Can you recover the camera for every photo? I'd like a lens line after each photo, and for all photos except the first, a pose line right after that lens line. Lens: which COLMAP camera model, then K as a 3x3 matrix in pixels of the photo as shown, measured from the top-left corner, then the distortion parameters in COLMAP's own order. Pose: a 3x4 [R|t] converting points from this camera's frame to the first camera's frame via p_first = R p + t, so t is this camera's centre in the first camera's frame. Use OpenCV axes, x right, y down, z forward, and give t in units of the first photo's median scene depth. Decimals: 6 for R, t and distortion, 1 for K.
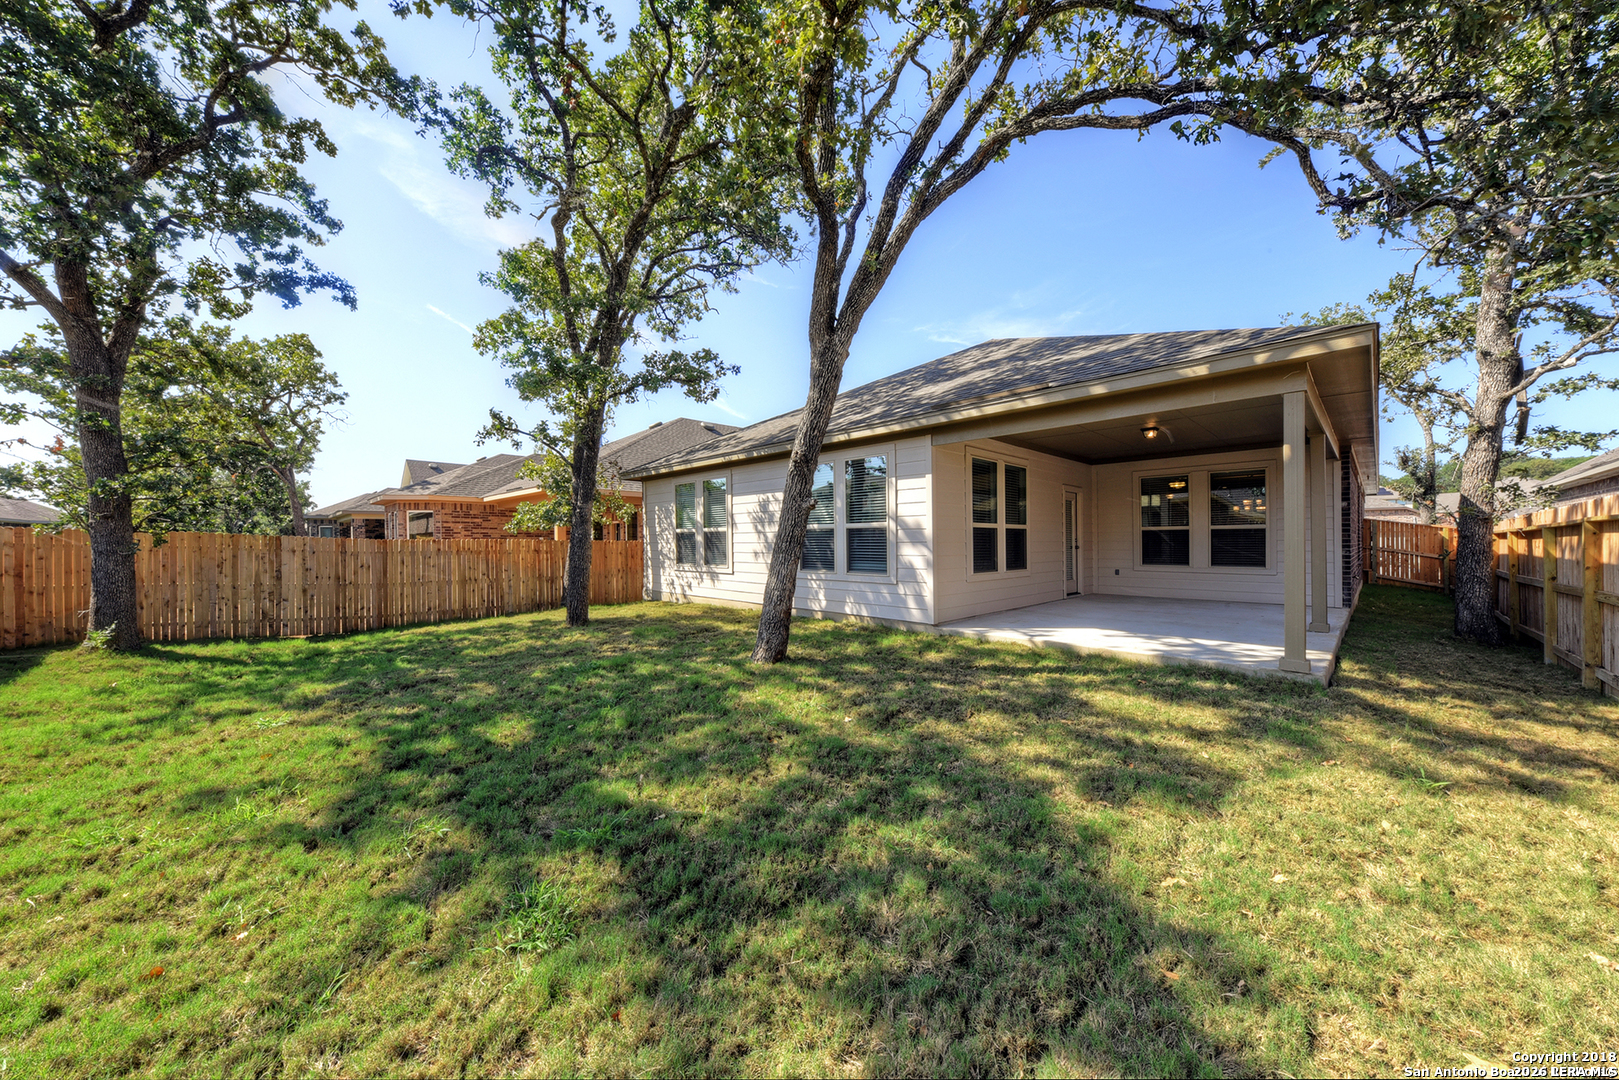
lens RADIAL K [[557.8, 0, 807.0], [0, 557.8, 546.4], [0, 0, 1]] dist [0.000244, 0.000010]
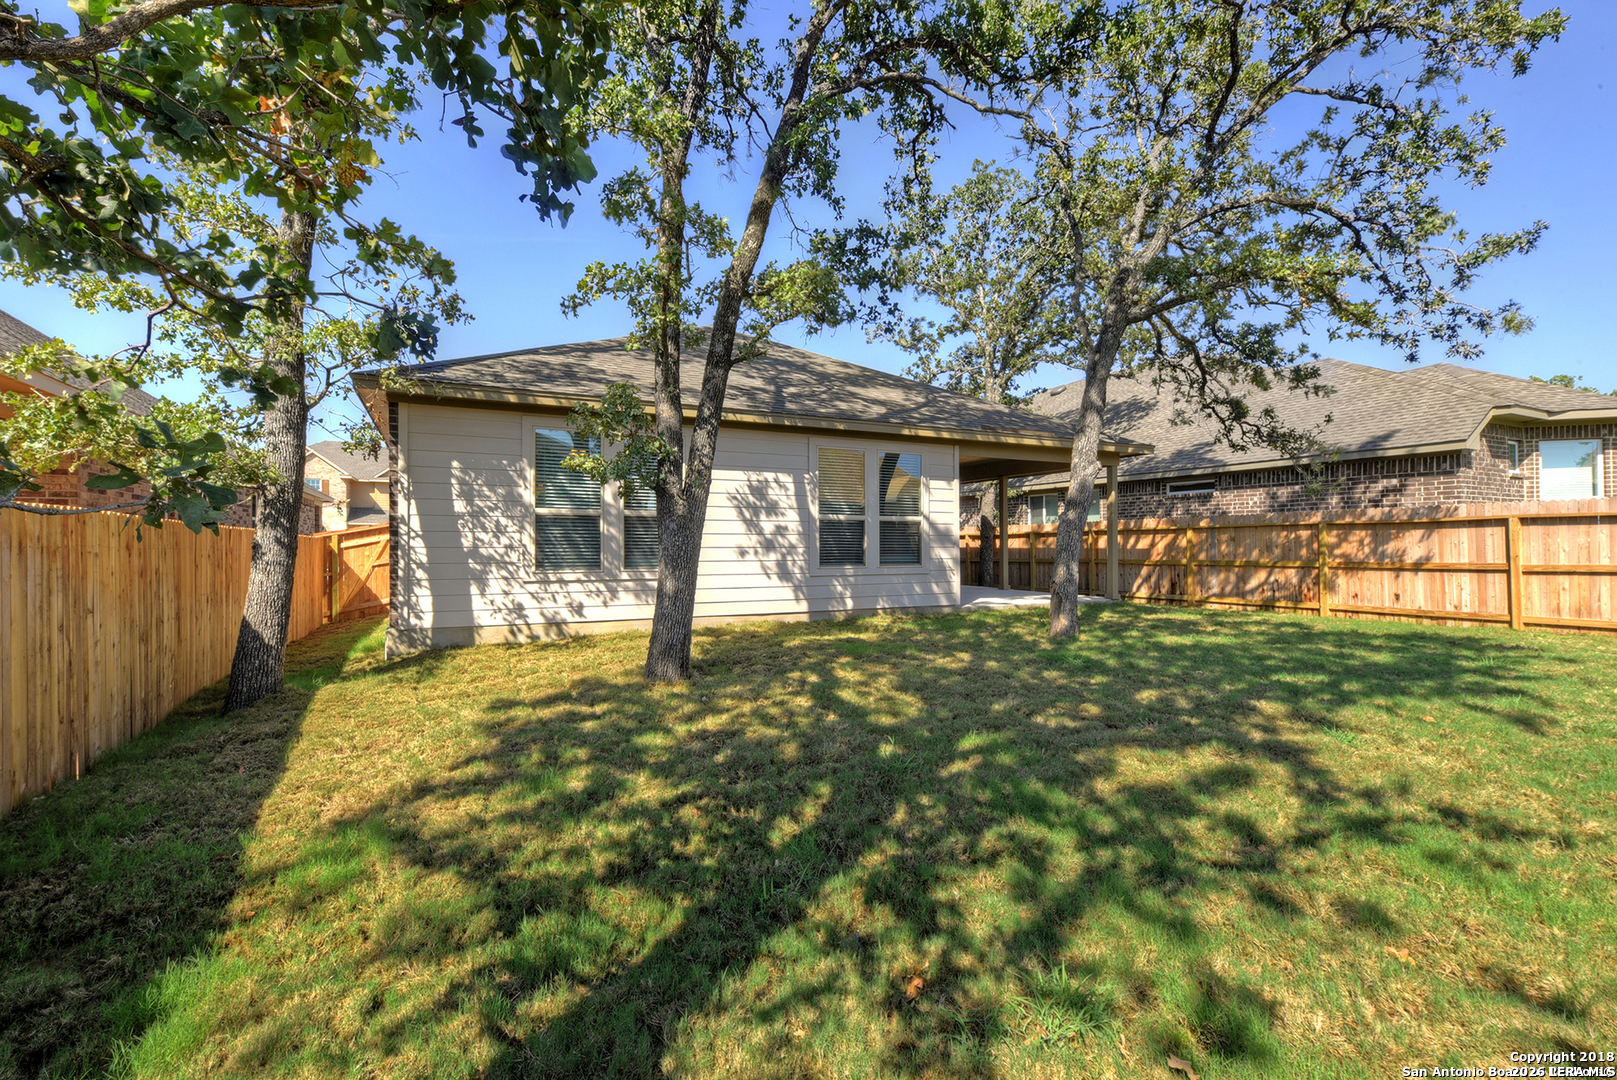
lens RADIAL K [[753.9, 0, 808.5], [0, 753.9, 540.0], [0, 0, 1]] dist [-0.000311, -0.000017]
pose [[0.274533, 0.010050, 0.961525, -1.065245], [0.008135, 0.999885, -0.012773, 0.013723], [-0.961543, 0.011328, 0.274420, 0.647559]]
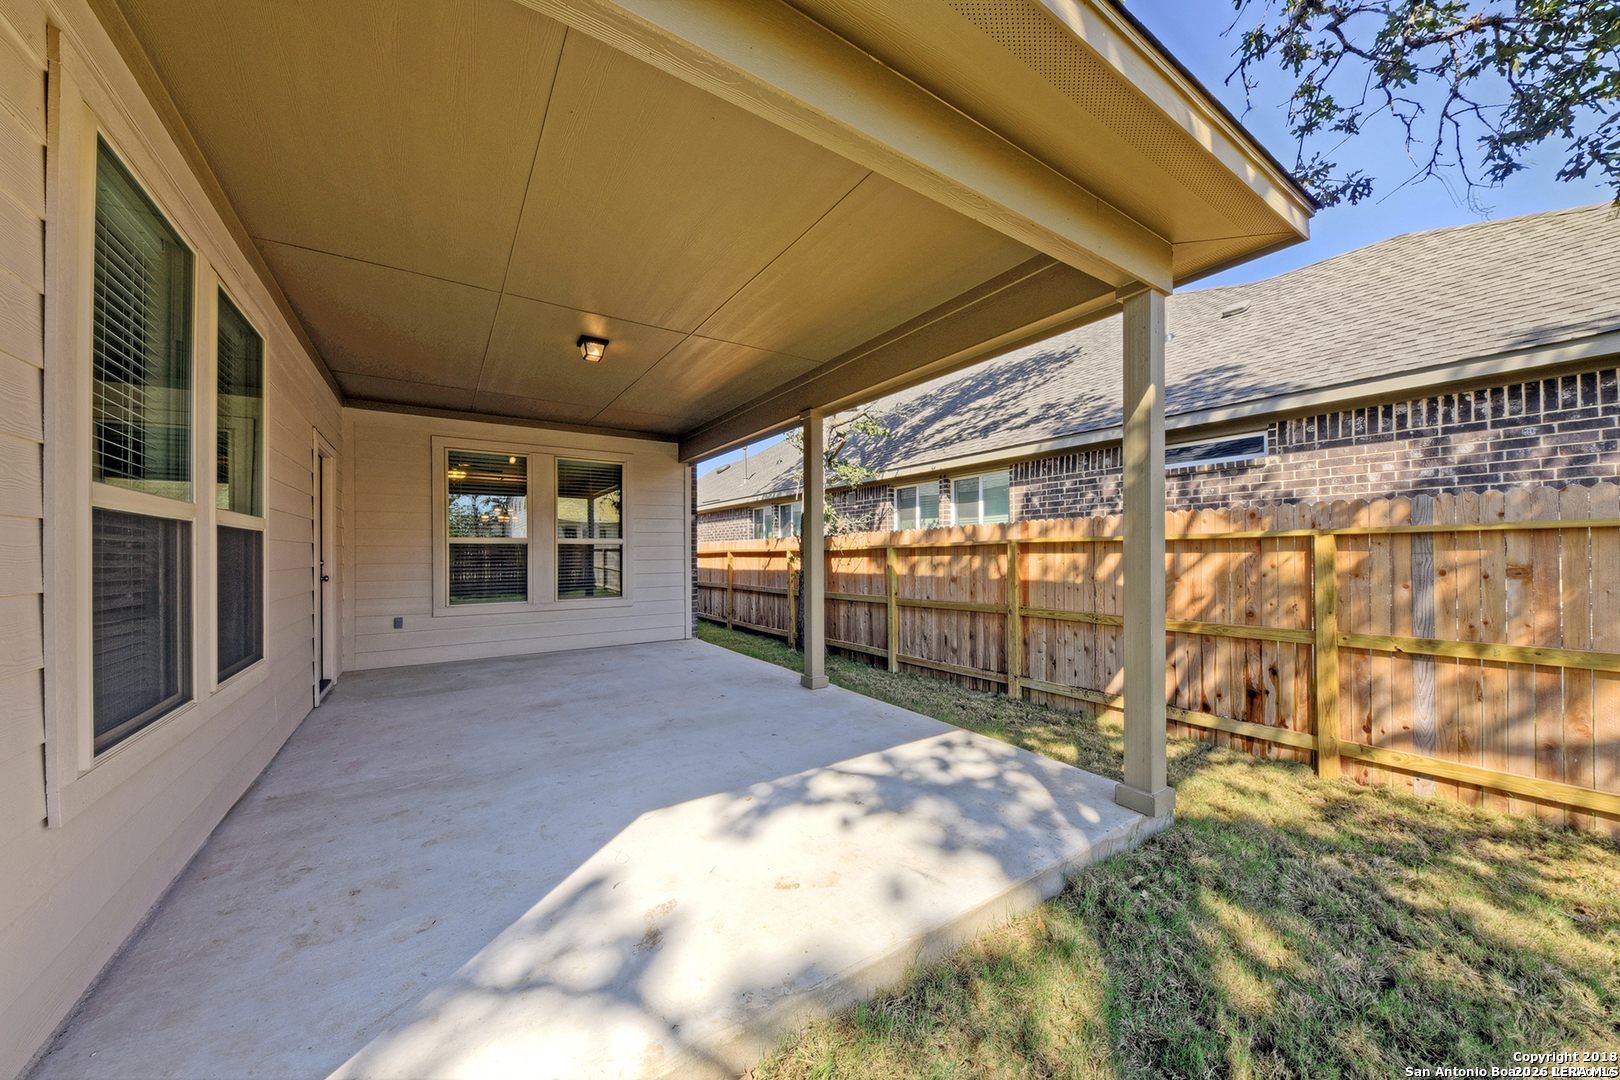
lens RADIAL K [[558.1, 0, 807.5], [0, 558.1, 546.4], [0, 0, 1]] dist [0.000244, 0.000010]
pose [[0.188317, 0.008153, 0.982074, 0.132885], [0.016367, 0.999801, -0.011439, -0.014626], [-0.981972, 0.018228, 0.188146, 0.596685]]
